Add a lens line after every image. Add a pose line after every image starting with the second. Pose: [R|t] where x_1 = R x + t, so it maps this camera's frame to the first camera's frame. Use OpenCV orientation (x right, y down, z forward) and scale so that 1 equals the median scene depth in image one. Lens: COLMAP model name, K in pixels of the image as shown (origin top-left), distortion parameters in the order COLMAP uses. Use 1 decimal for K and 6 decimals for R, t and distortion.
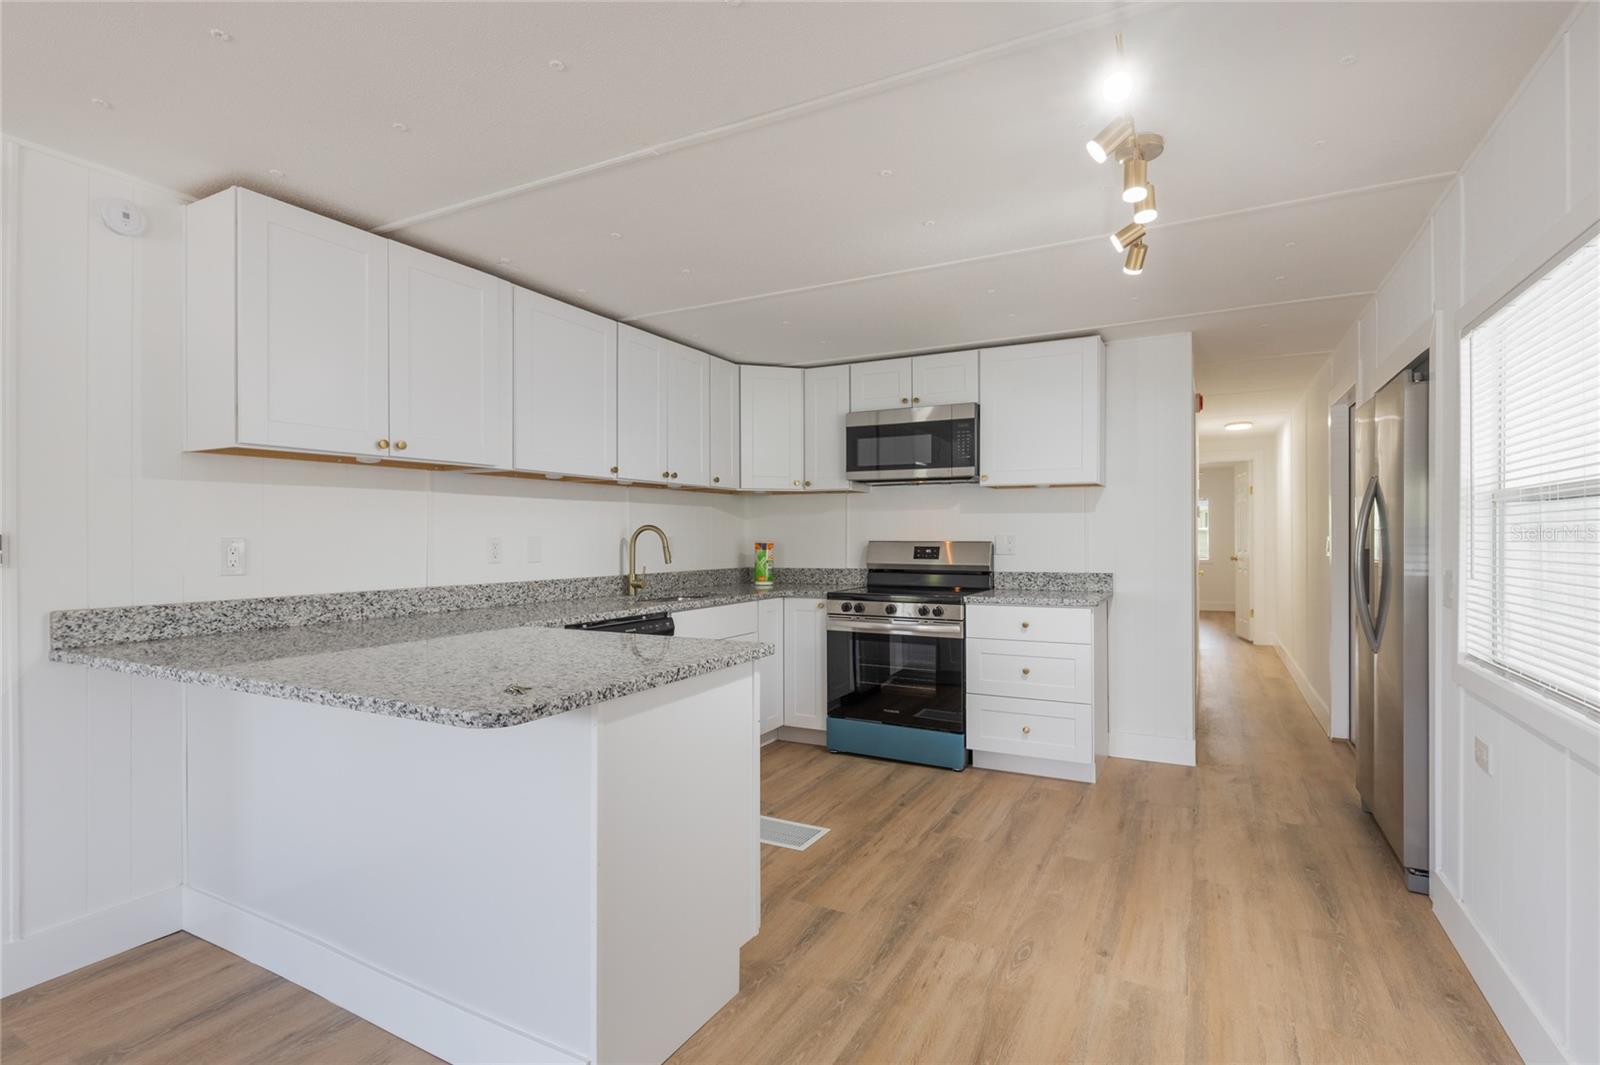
lens RADIAL K [[766.1, 0, 786.6], [0, 766.1, 537.0], [0, 0, 1]] dist [0.001679, 0.000121]
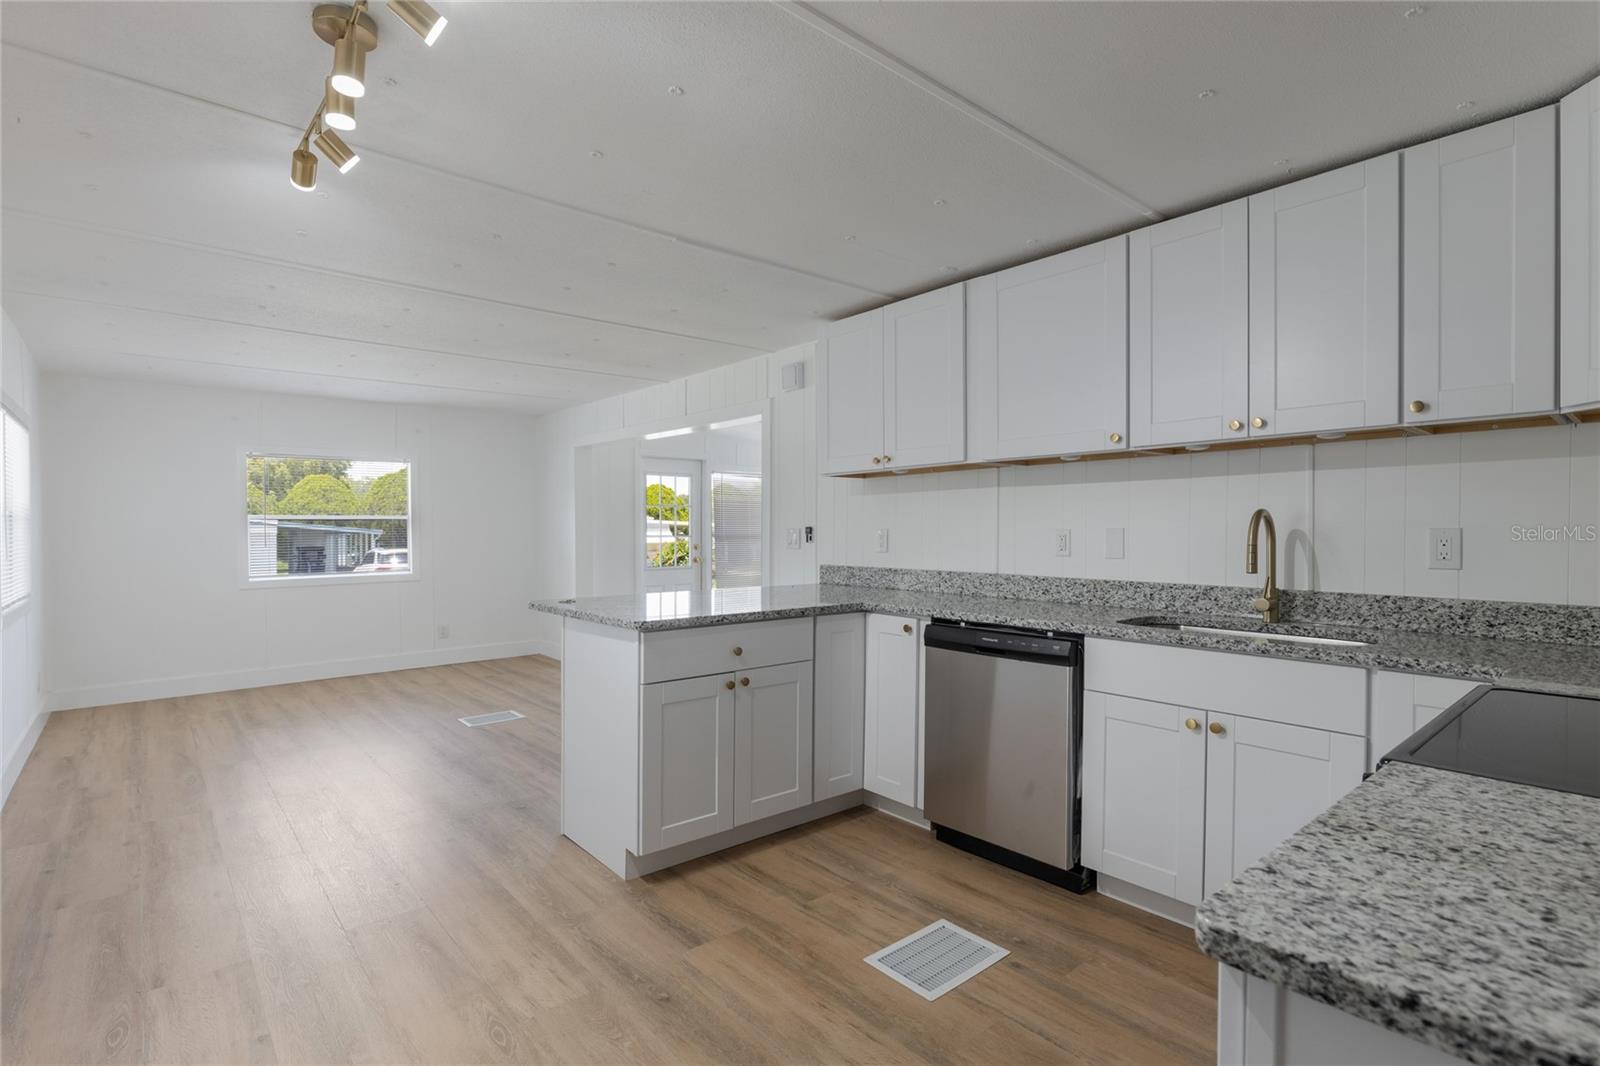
lens RADIAL K [[803.1, 0, 807.5], [0, 803.1, 538.2], [0, 0, 1]] dist [-0.002098, -0.000037]
pose [[-0.366611, 0.012063, -0.930296, 0.541416], [0.000924, 0.999920, 0.012602, -0.000463], [0.930374, 0.003761, -0.366593, 0.893539]]
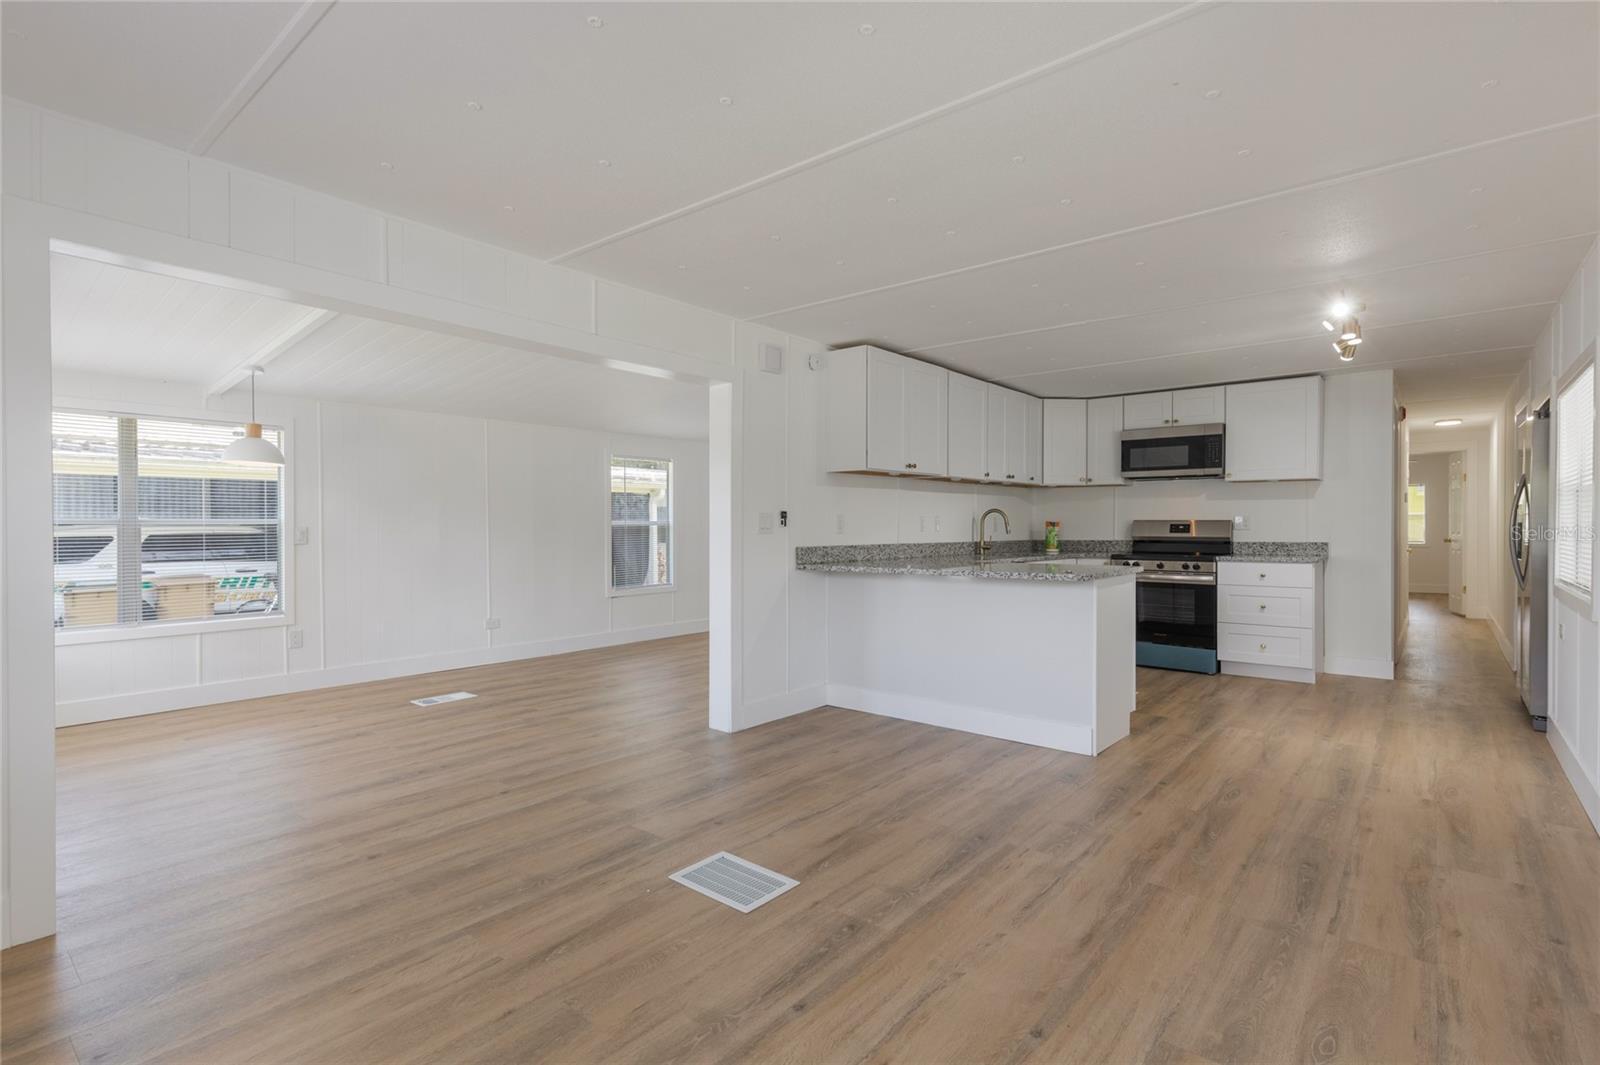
lens RADIAL K [[764.3, 0, 800.0], [0, 764.3, 532.5], [0, 0, 1]] dist [0.005866, 0.000097]
pose [[0.981903, 0.002761, -0.189365, -0.271947], [-0.000919, 0.999951, 0.009817, 0.017258], [0.189383, -0.009466, 0.981858, -0.590164]]
